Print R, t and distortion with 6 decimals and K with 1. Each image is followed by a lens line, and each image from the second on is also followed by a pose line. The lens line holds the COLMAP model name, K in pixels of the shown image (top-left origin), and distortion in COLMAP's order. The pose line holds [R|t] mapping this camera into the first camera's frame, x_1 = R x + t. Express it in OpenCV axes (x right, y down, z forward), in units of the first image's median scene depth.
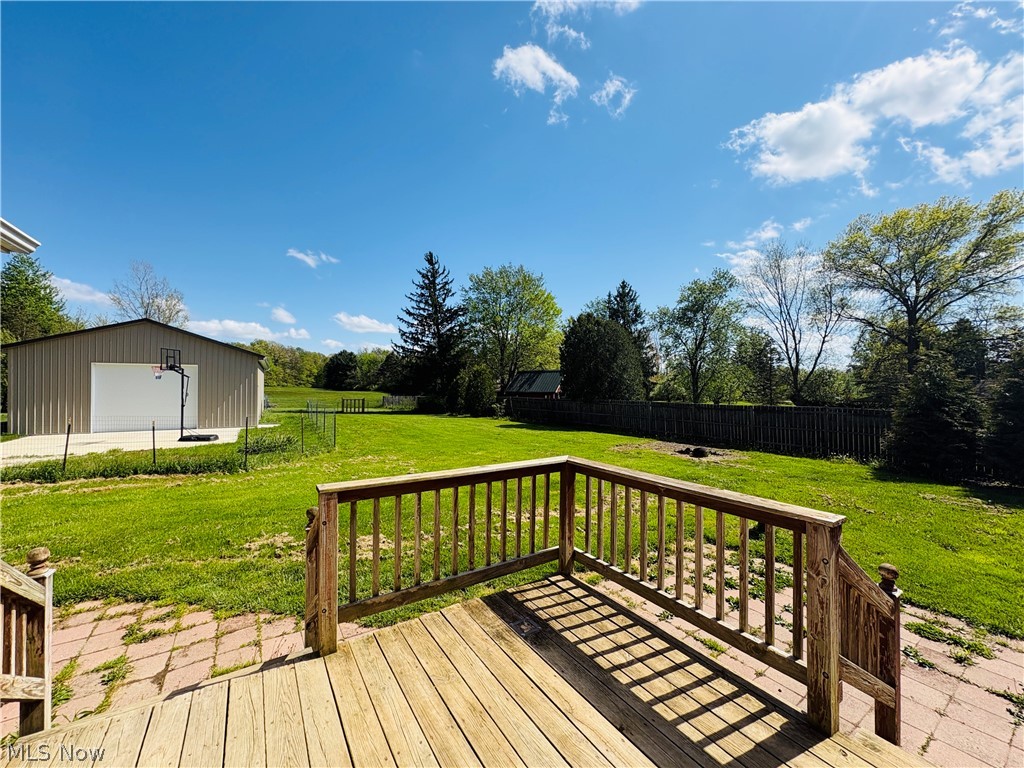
lens RADIAL K [[405.4, 0, 512.0], [0, 405.4, 384.0], [0, 0, 1]] dist [-0.002808, 0.000239]
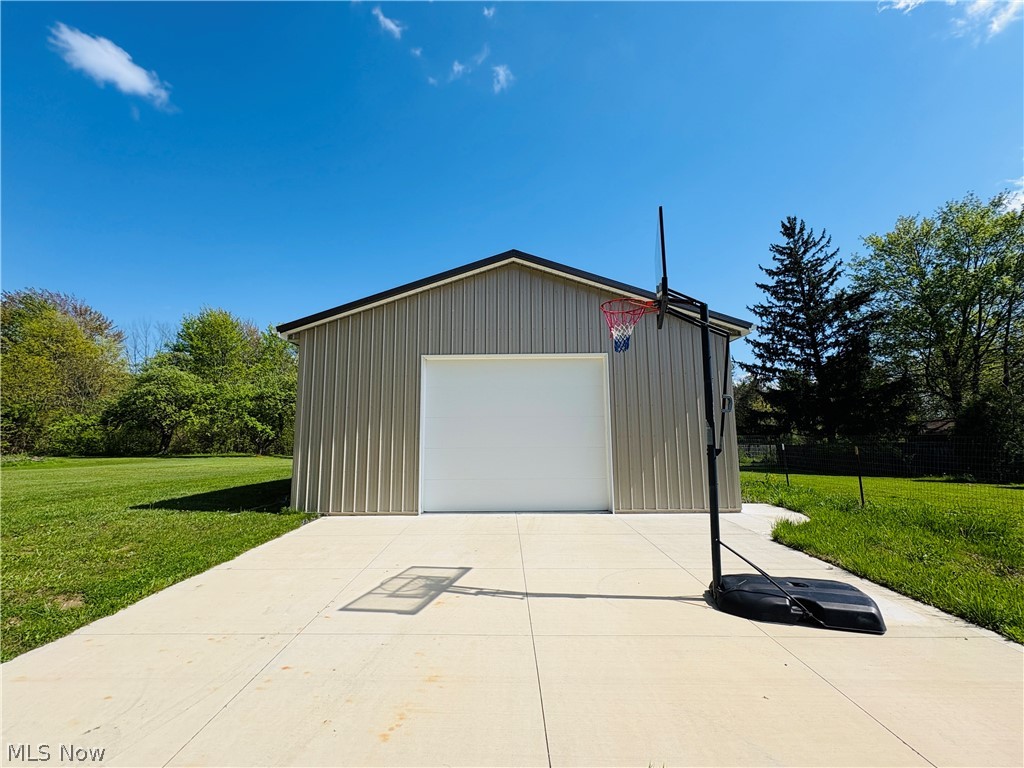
lens RADIAL K [[405.4, 0, 512.0], [0, 405.4, 384.0], [0, 0, 1]] dist [-0.002808, 0.000239]
pose [[0.851555, -0.080975, -0.517974, -0.269890], [0.015669, 0.991490, -0.129238, 0.015746], [0.524031, 0.101937, 0.845577, 0.250354]]
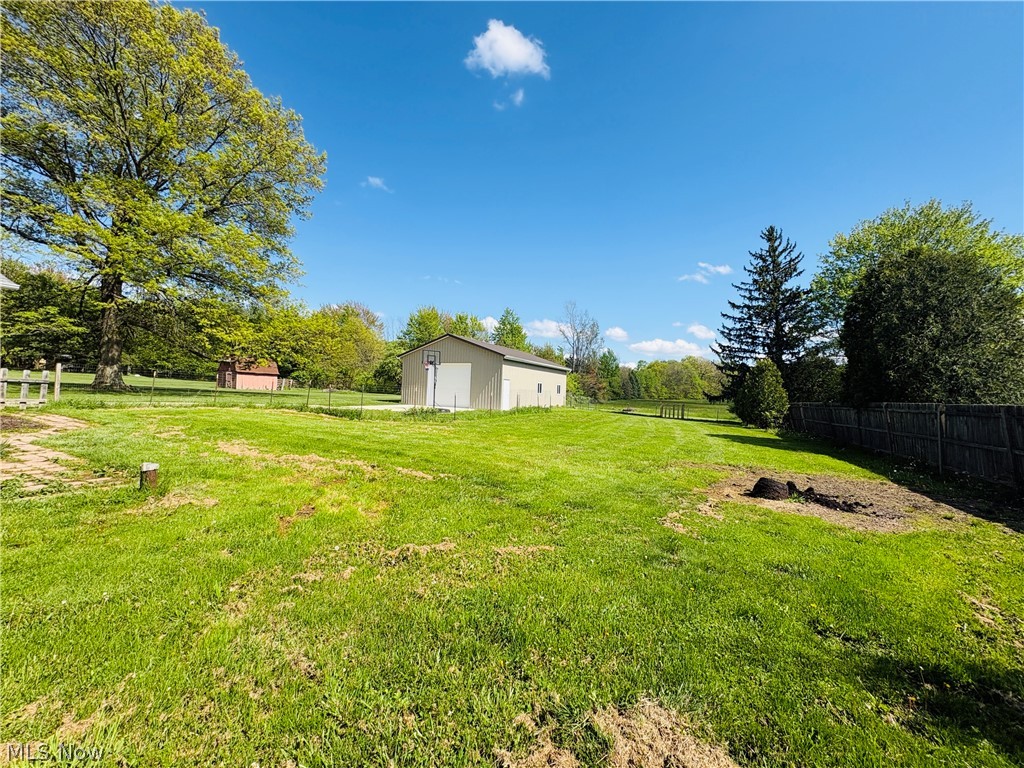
lens RADIAL K [[405.4, 0, 512.0], [0, 405.4, 384.0], [0, 0, 1]] dist [-0.002808, 0.000239]
pose [[0.515664, -0.002745, -0.856786, 0.223568], [-0.035200, 0.999083, -0.024386, 0.023925], [0.856067, 0.042734, 0.515095, 0.161859]]
